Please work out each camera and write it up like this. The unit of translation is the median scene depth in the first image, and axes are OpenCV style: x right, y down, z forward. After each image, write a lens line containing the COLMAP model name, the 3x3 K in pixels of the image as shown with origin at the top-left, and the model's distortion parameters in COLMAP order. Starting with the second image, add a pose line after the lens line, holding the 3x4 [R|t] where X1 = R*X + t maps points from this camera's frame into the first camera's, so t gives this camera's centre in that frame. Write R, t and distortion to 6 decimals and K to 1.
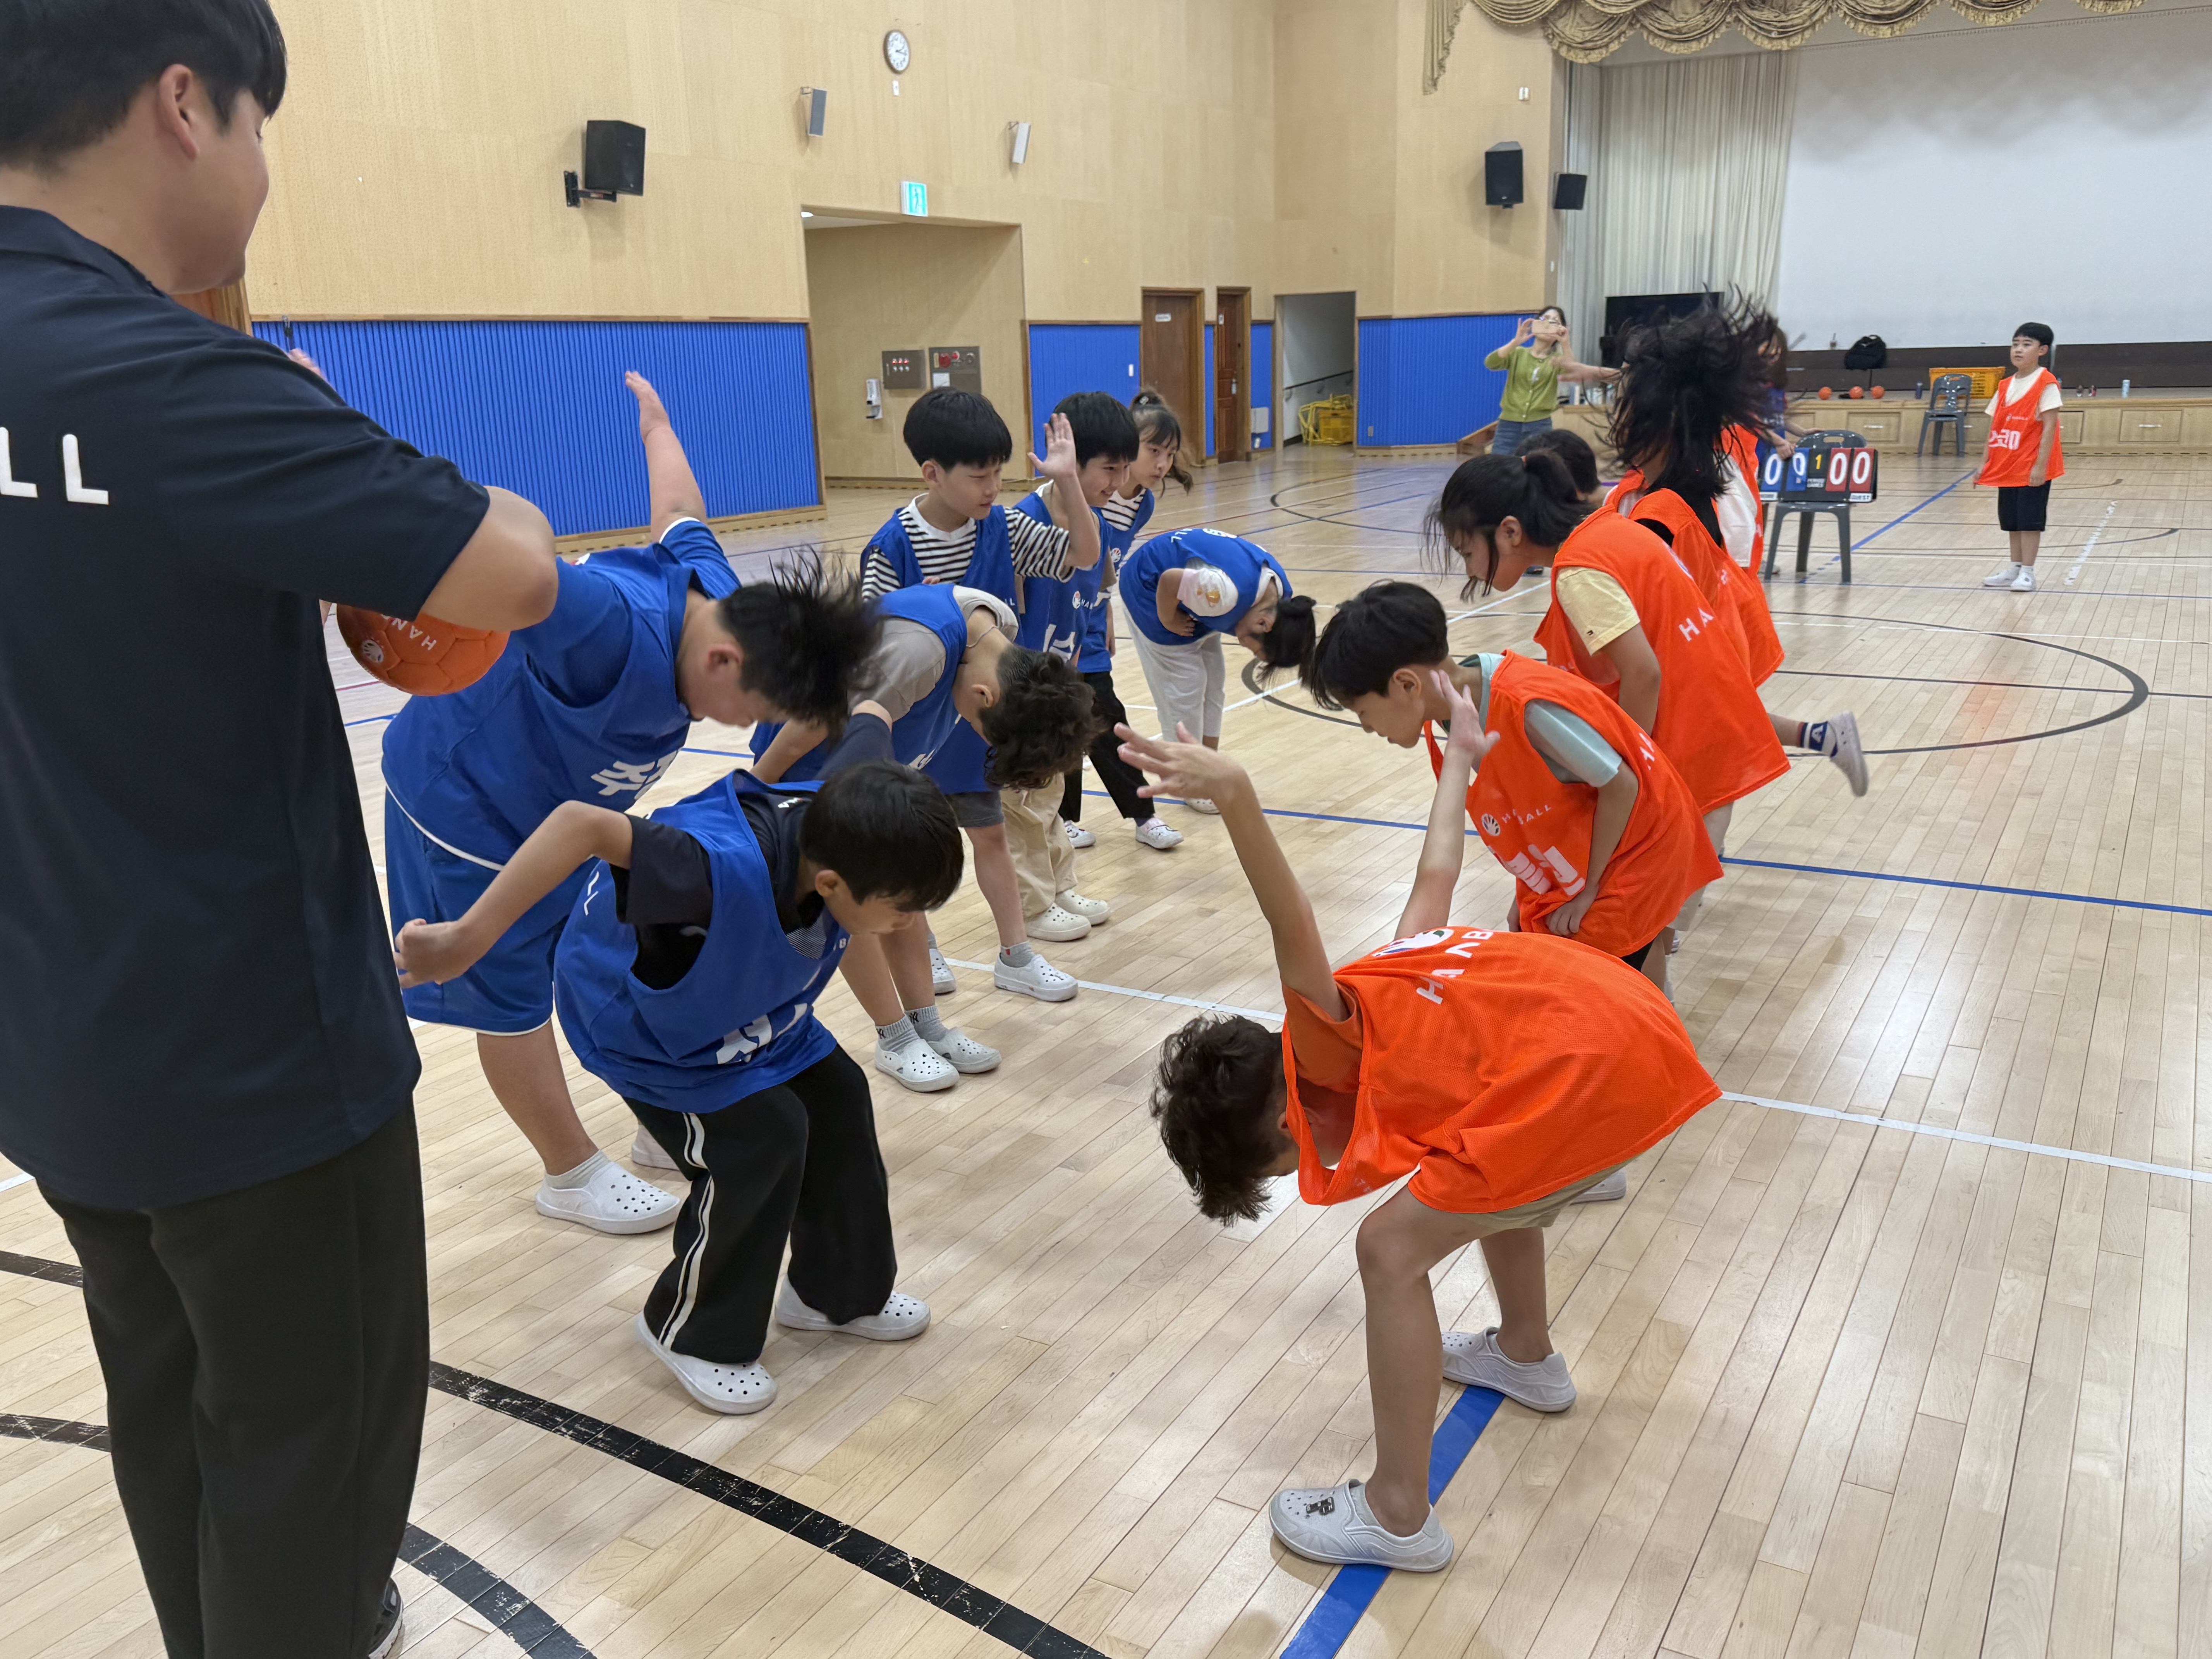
lens RADIAL K [[1842.8, 0, 1171.7], [0, 1842.8, 826.8], [0, 0, 1]] dist [0.097183, -0.189094]
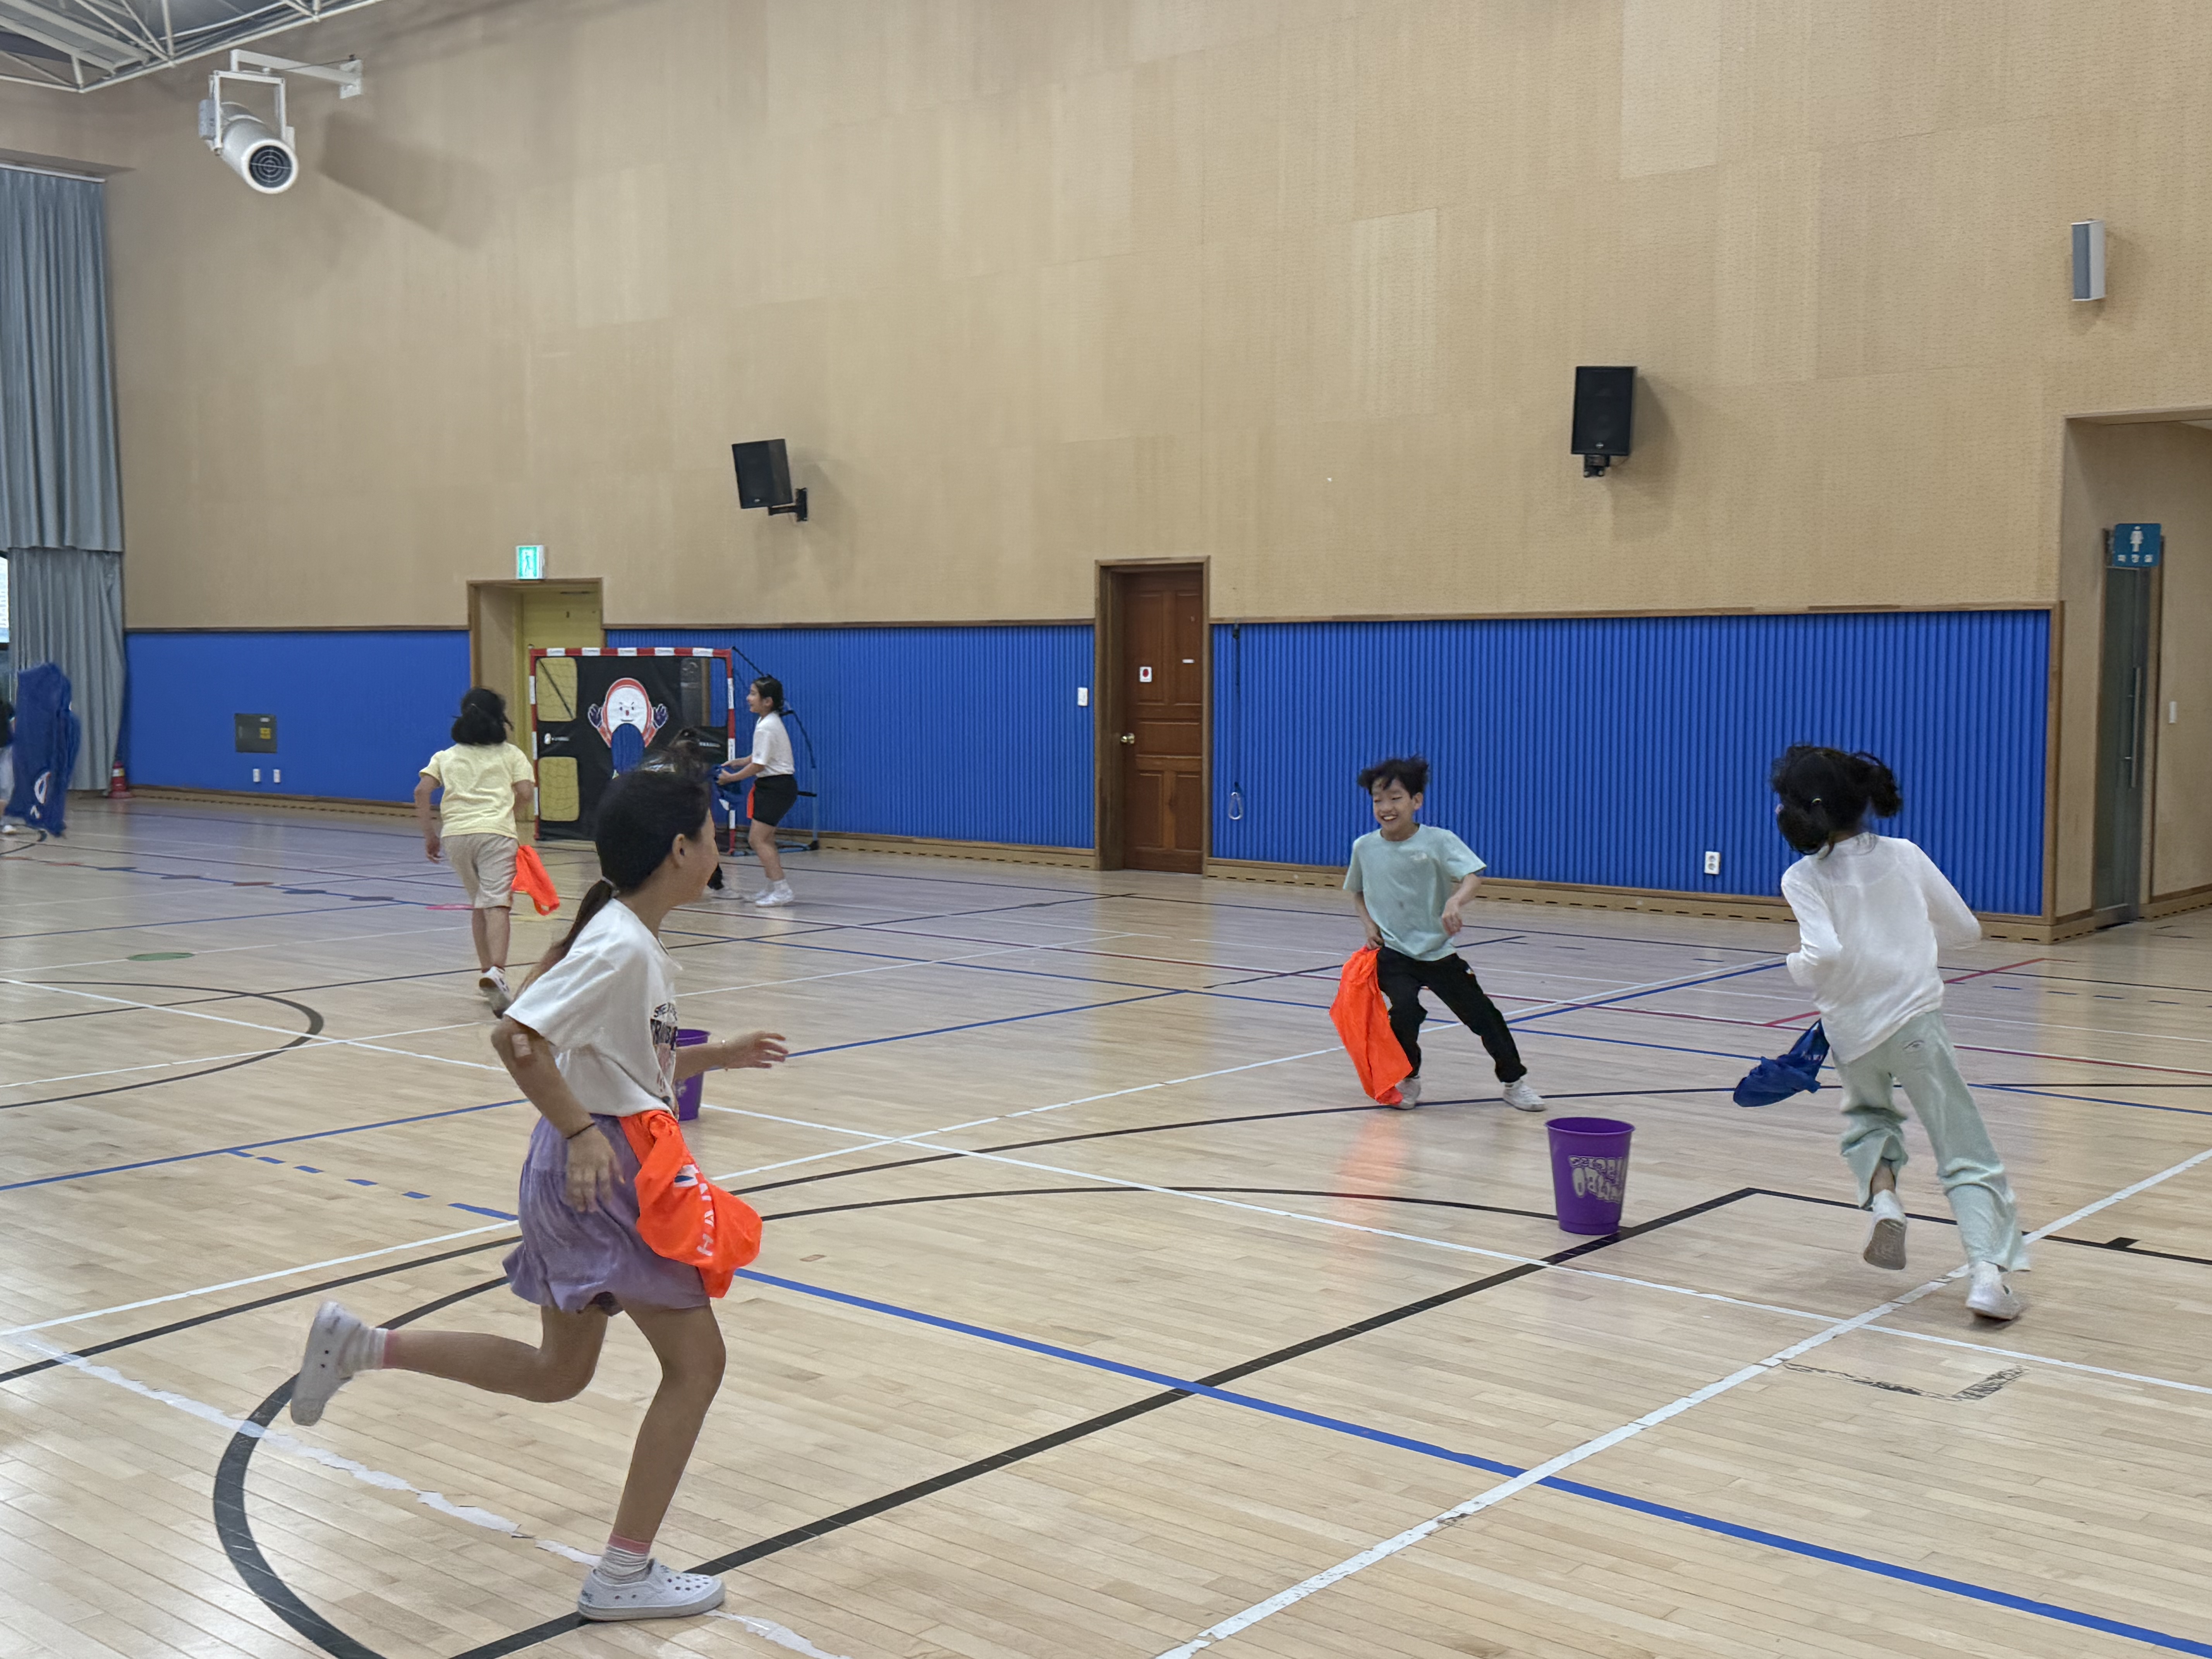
lens RADIAL K [[2426.2, 0, 1106.0], [0, 2426.2, 829.5], [0, 0, 1]] dist [0.112202, -0.171988]
pose [[-0.217963, 0.089988, -0.971799, 0.484156], [-0.236844, 0.961097, 0.142119, -0.188844], [0.946782, 0.261142, -0.188170, 0.682641]]
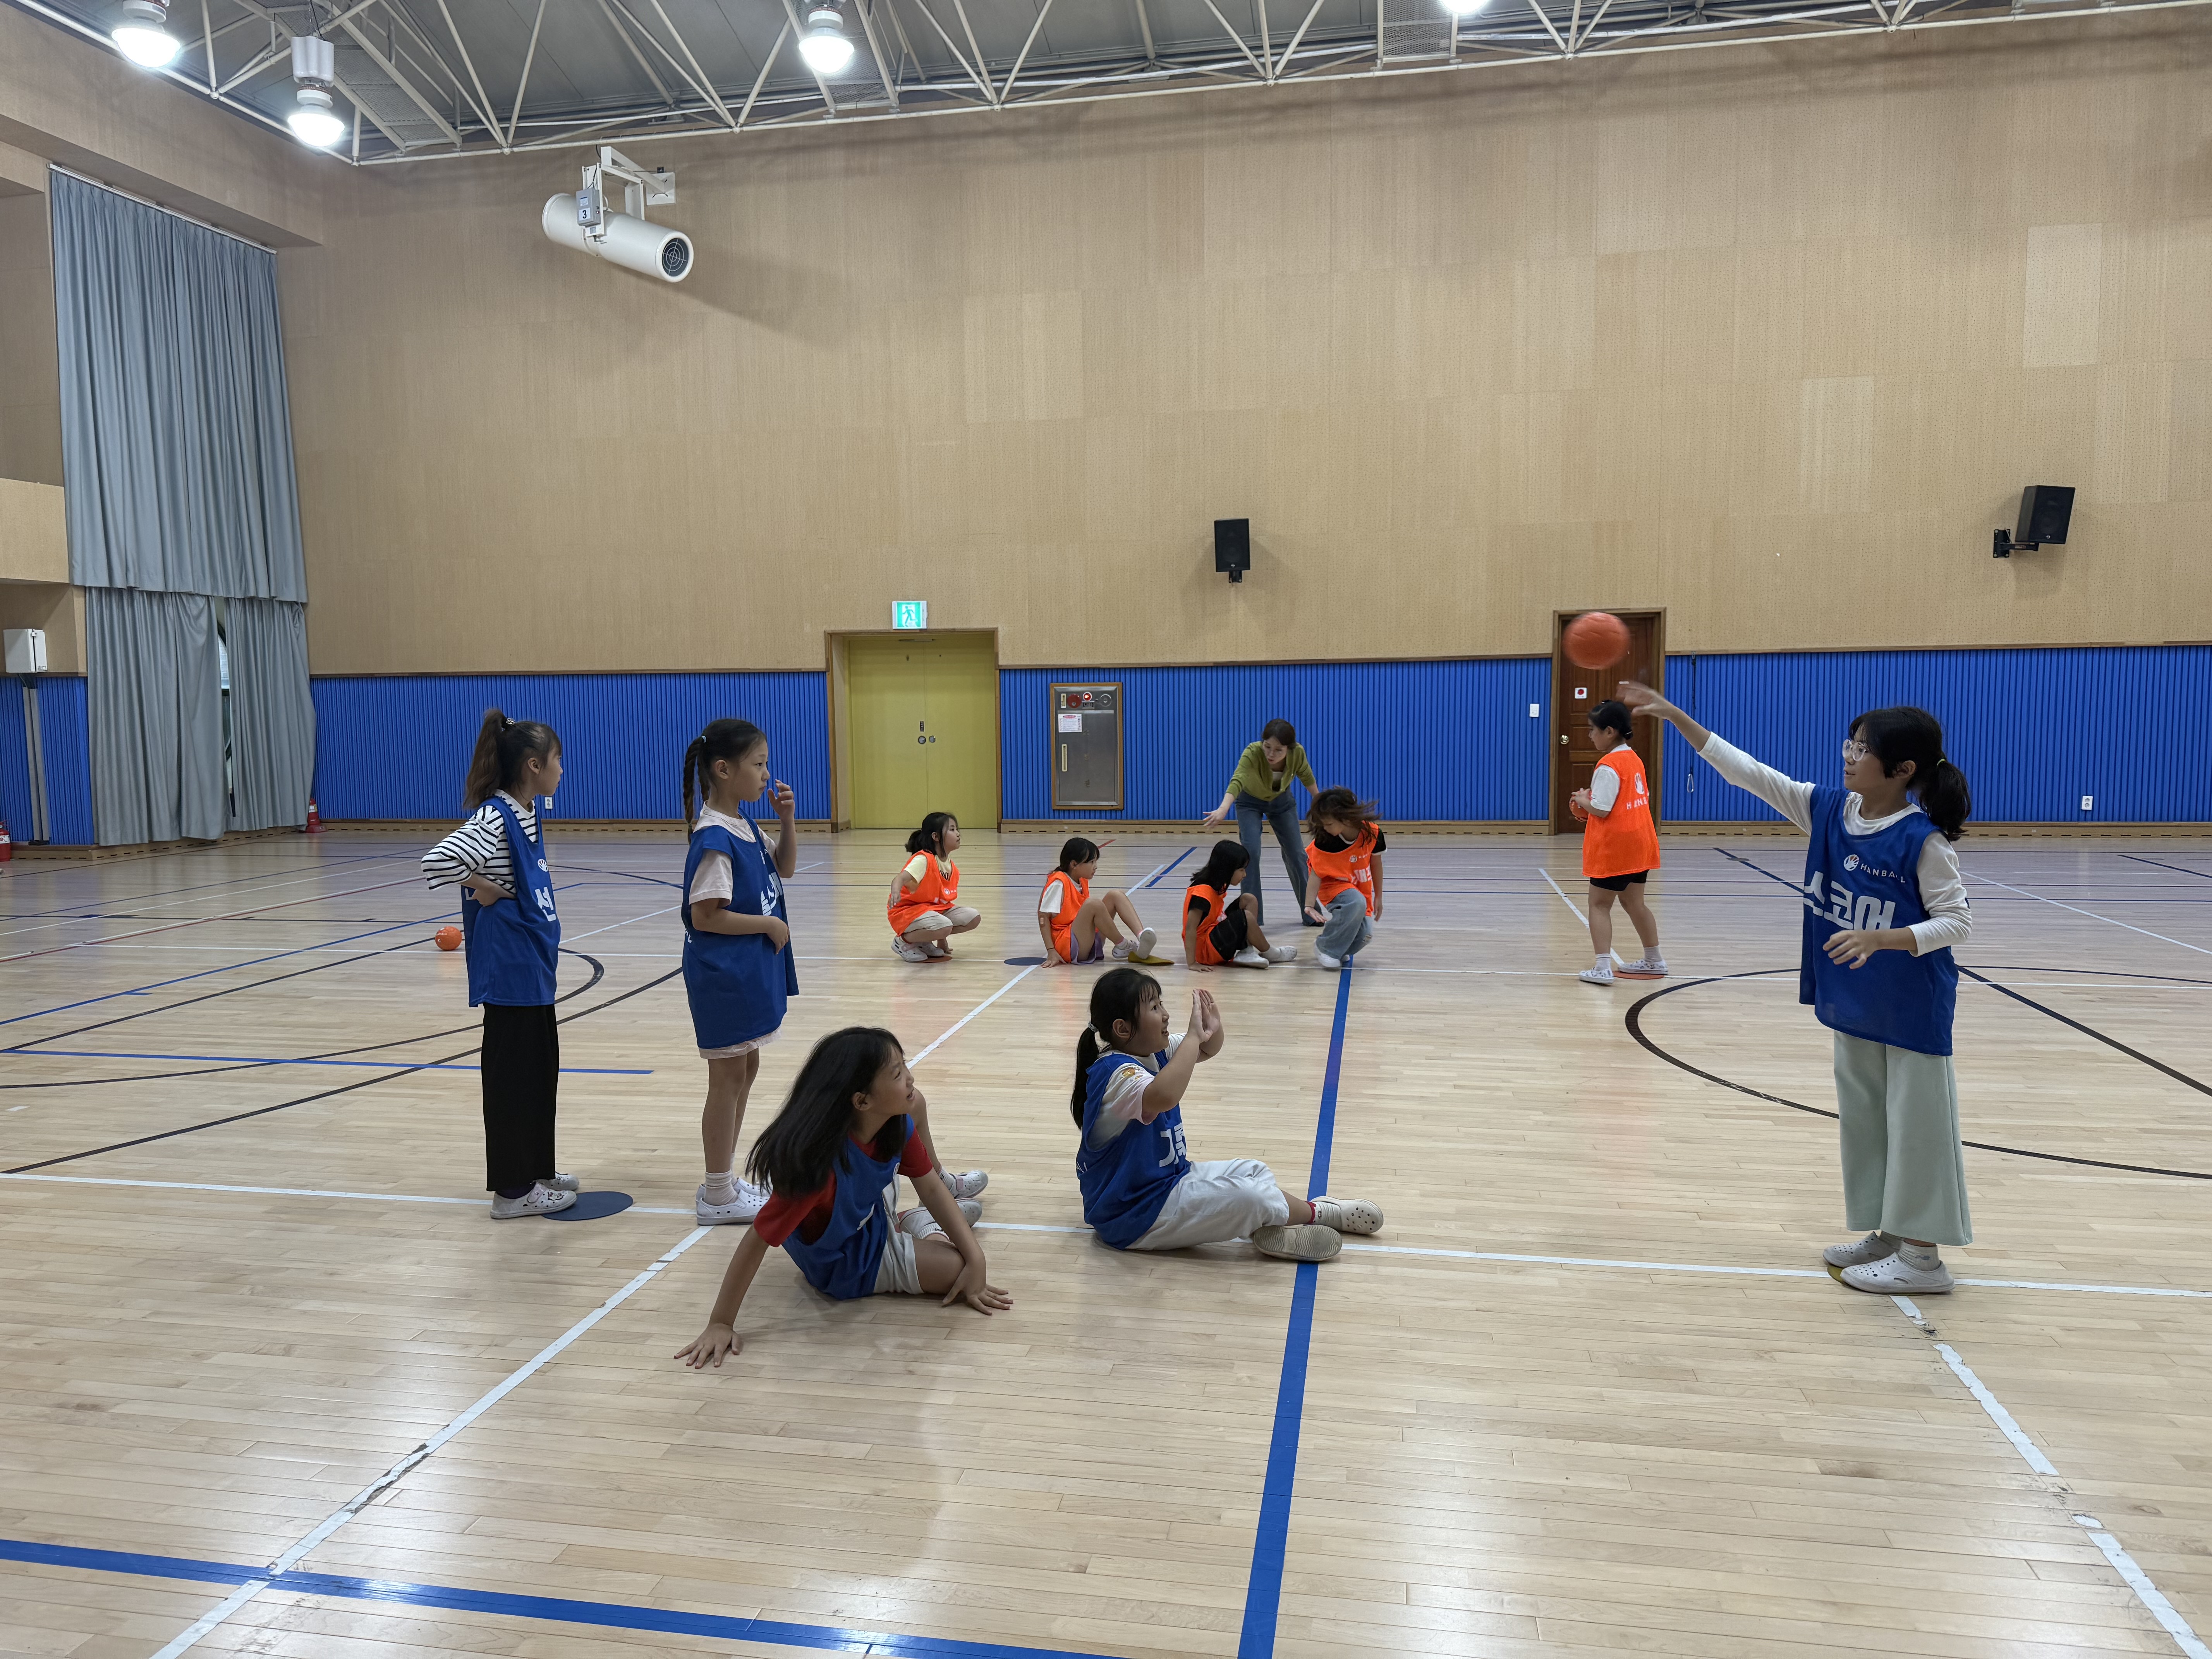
lens RADIAL K [[1555.3, 0, 1093.5], [0, 1555.3, 842.8], [0, 0, 1]] dist [0.089471, -0.129286]
pose [[0.296158, 0.108697, -0.948934, 0.328471], [-0.228132, 0.972799, 0.040232, -0.038559], [0.927495, 0.204567, 0.312899, 0.111156]]
